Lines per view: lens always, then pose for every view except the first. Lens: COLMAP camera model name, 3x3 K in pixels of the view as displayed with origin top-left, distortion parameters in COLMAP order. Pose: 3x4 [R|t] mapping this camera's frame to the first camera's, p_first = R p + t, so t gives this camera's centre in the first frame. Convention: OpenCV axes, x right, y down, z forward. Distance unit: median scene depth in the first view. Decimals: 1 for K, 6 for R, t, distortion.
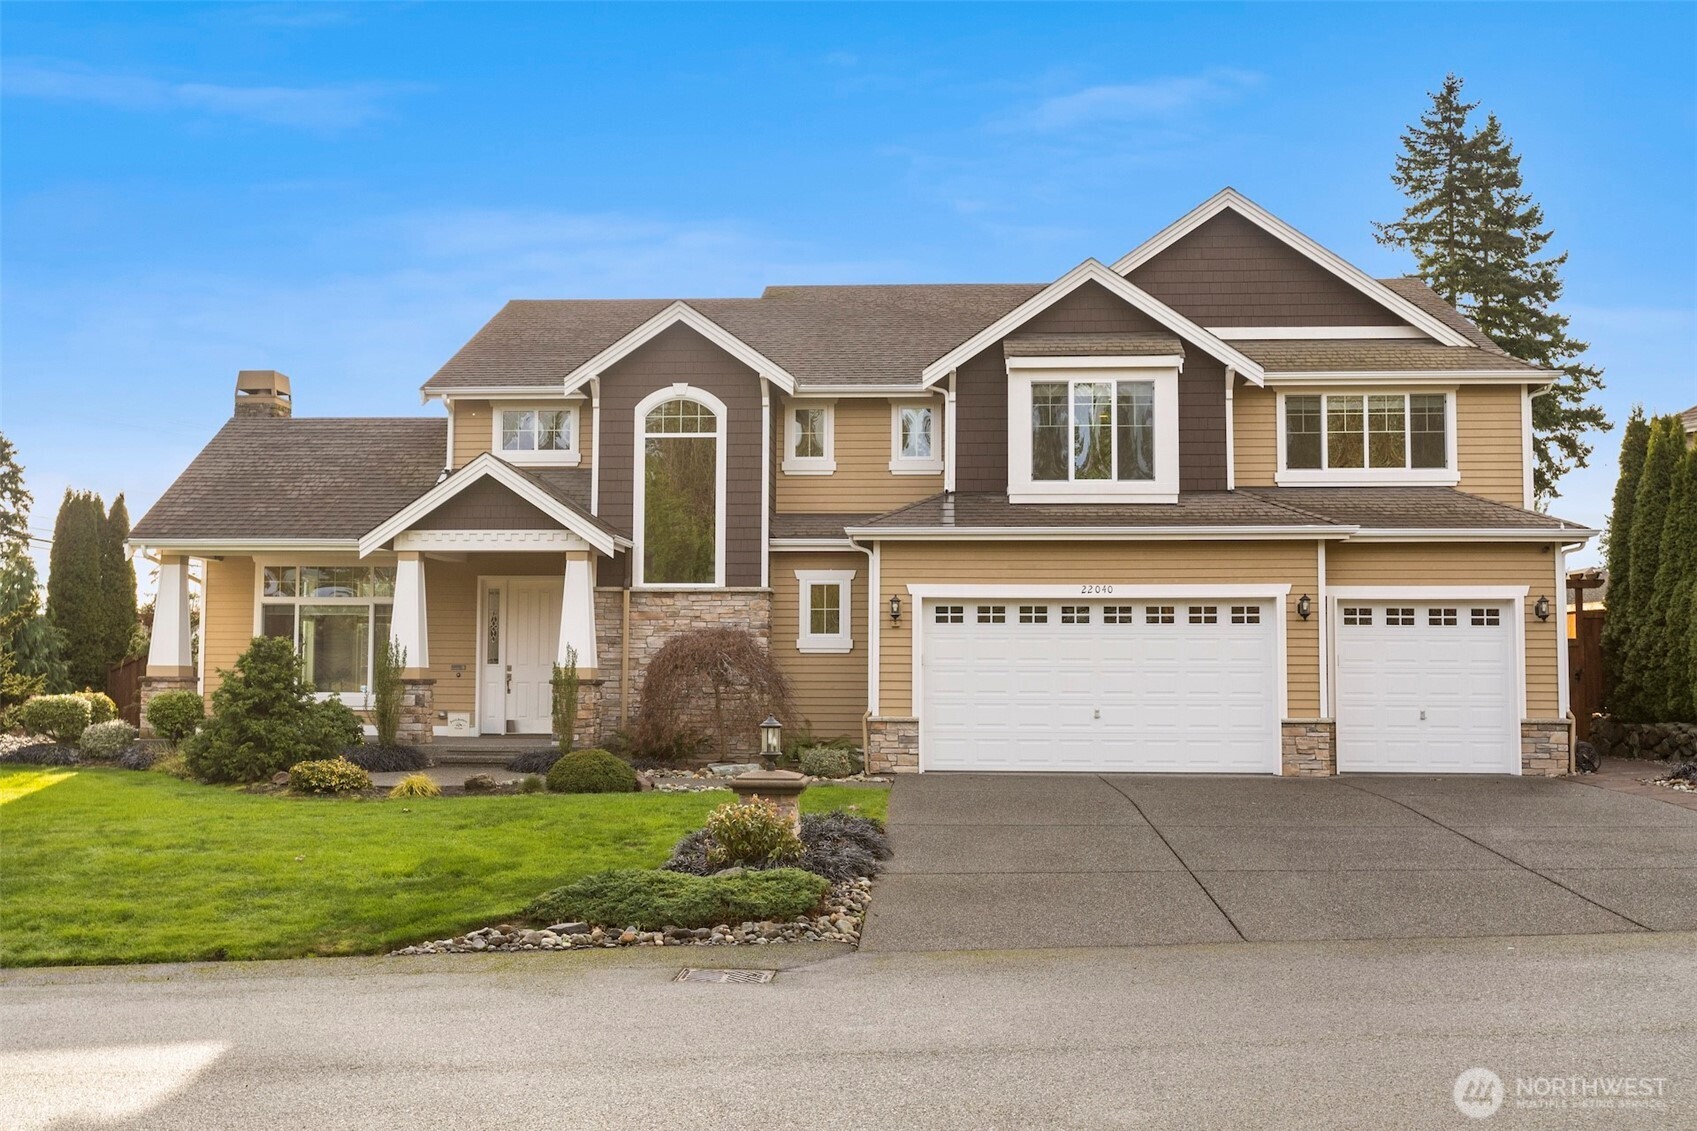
lens RADIAL K [[1697.9, 0, 849.9], [0, 1697.9, 563.9], [0, 0, 1]] dist [-0.012001, 0.000000]
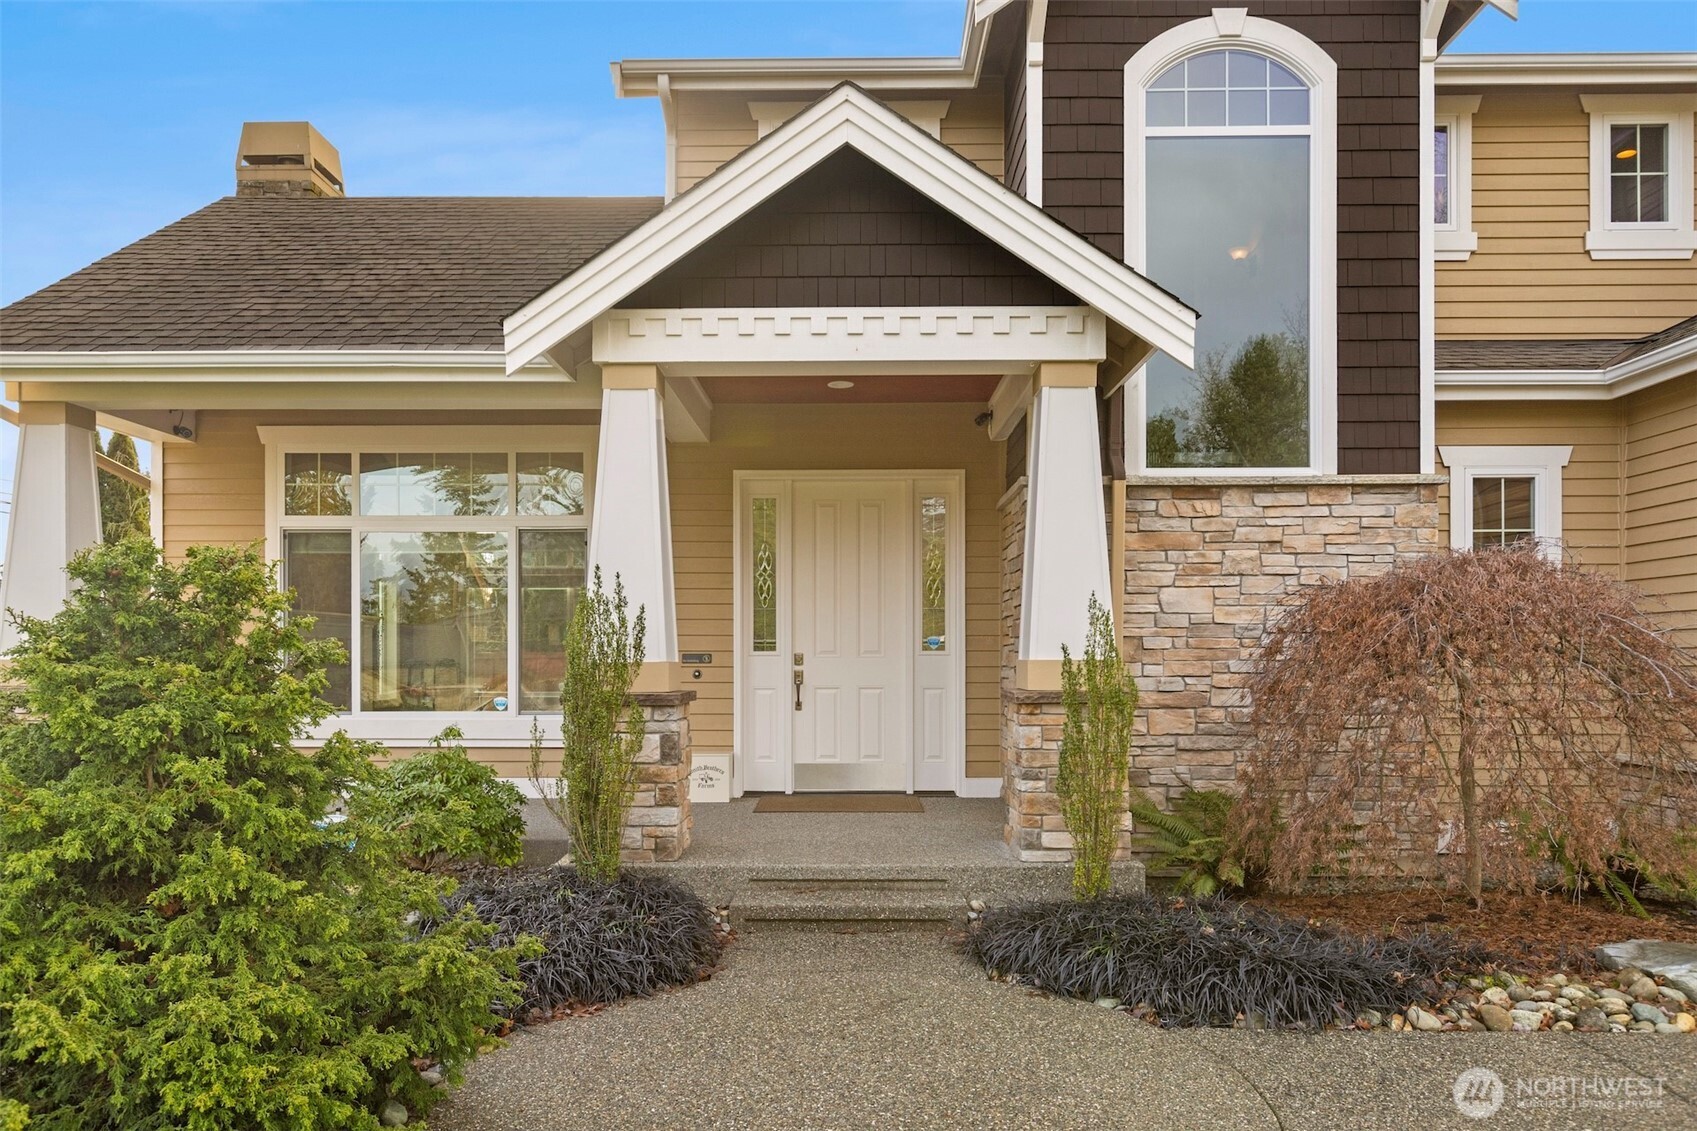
lens RADIAL K [[1178.0, 0, 845.1], [0, 1178.0, 654.9], [0, 0, 1]] dist [0.006092, -0.000652]
pose [[0.998631, -0.005420, 0.052024, -0.217470], [0.001975, 0.997815, 0.066044, 0.039837], [-0.052269, -0.065851, 0.996460, 0.698053]]
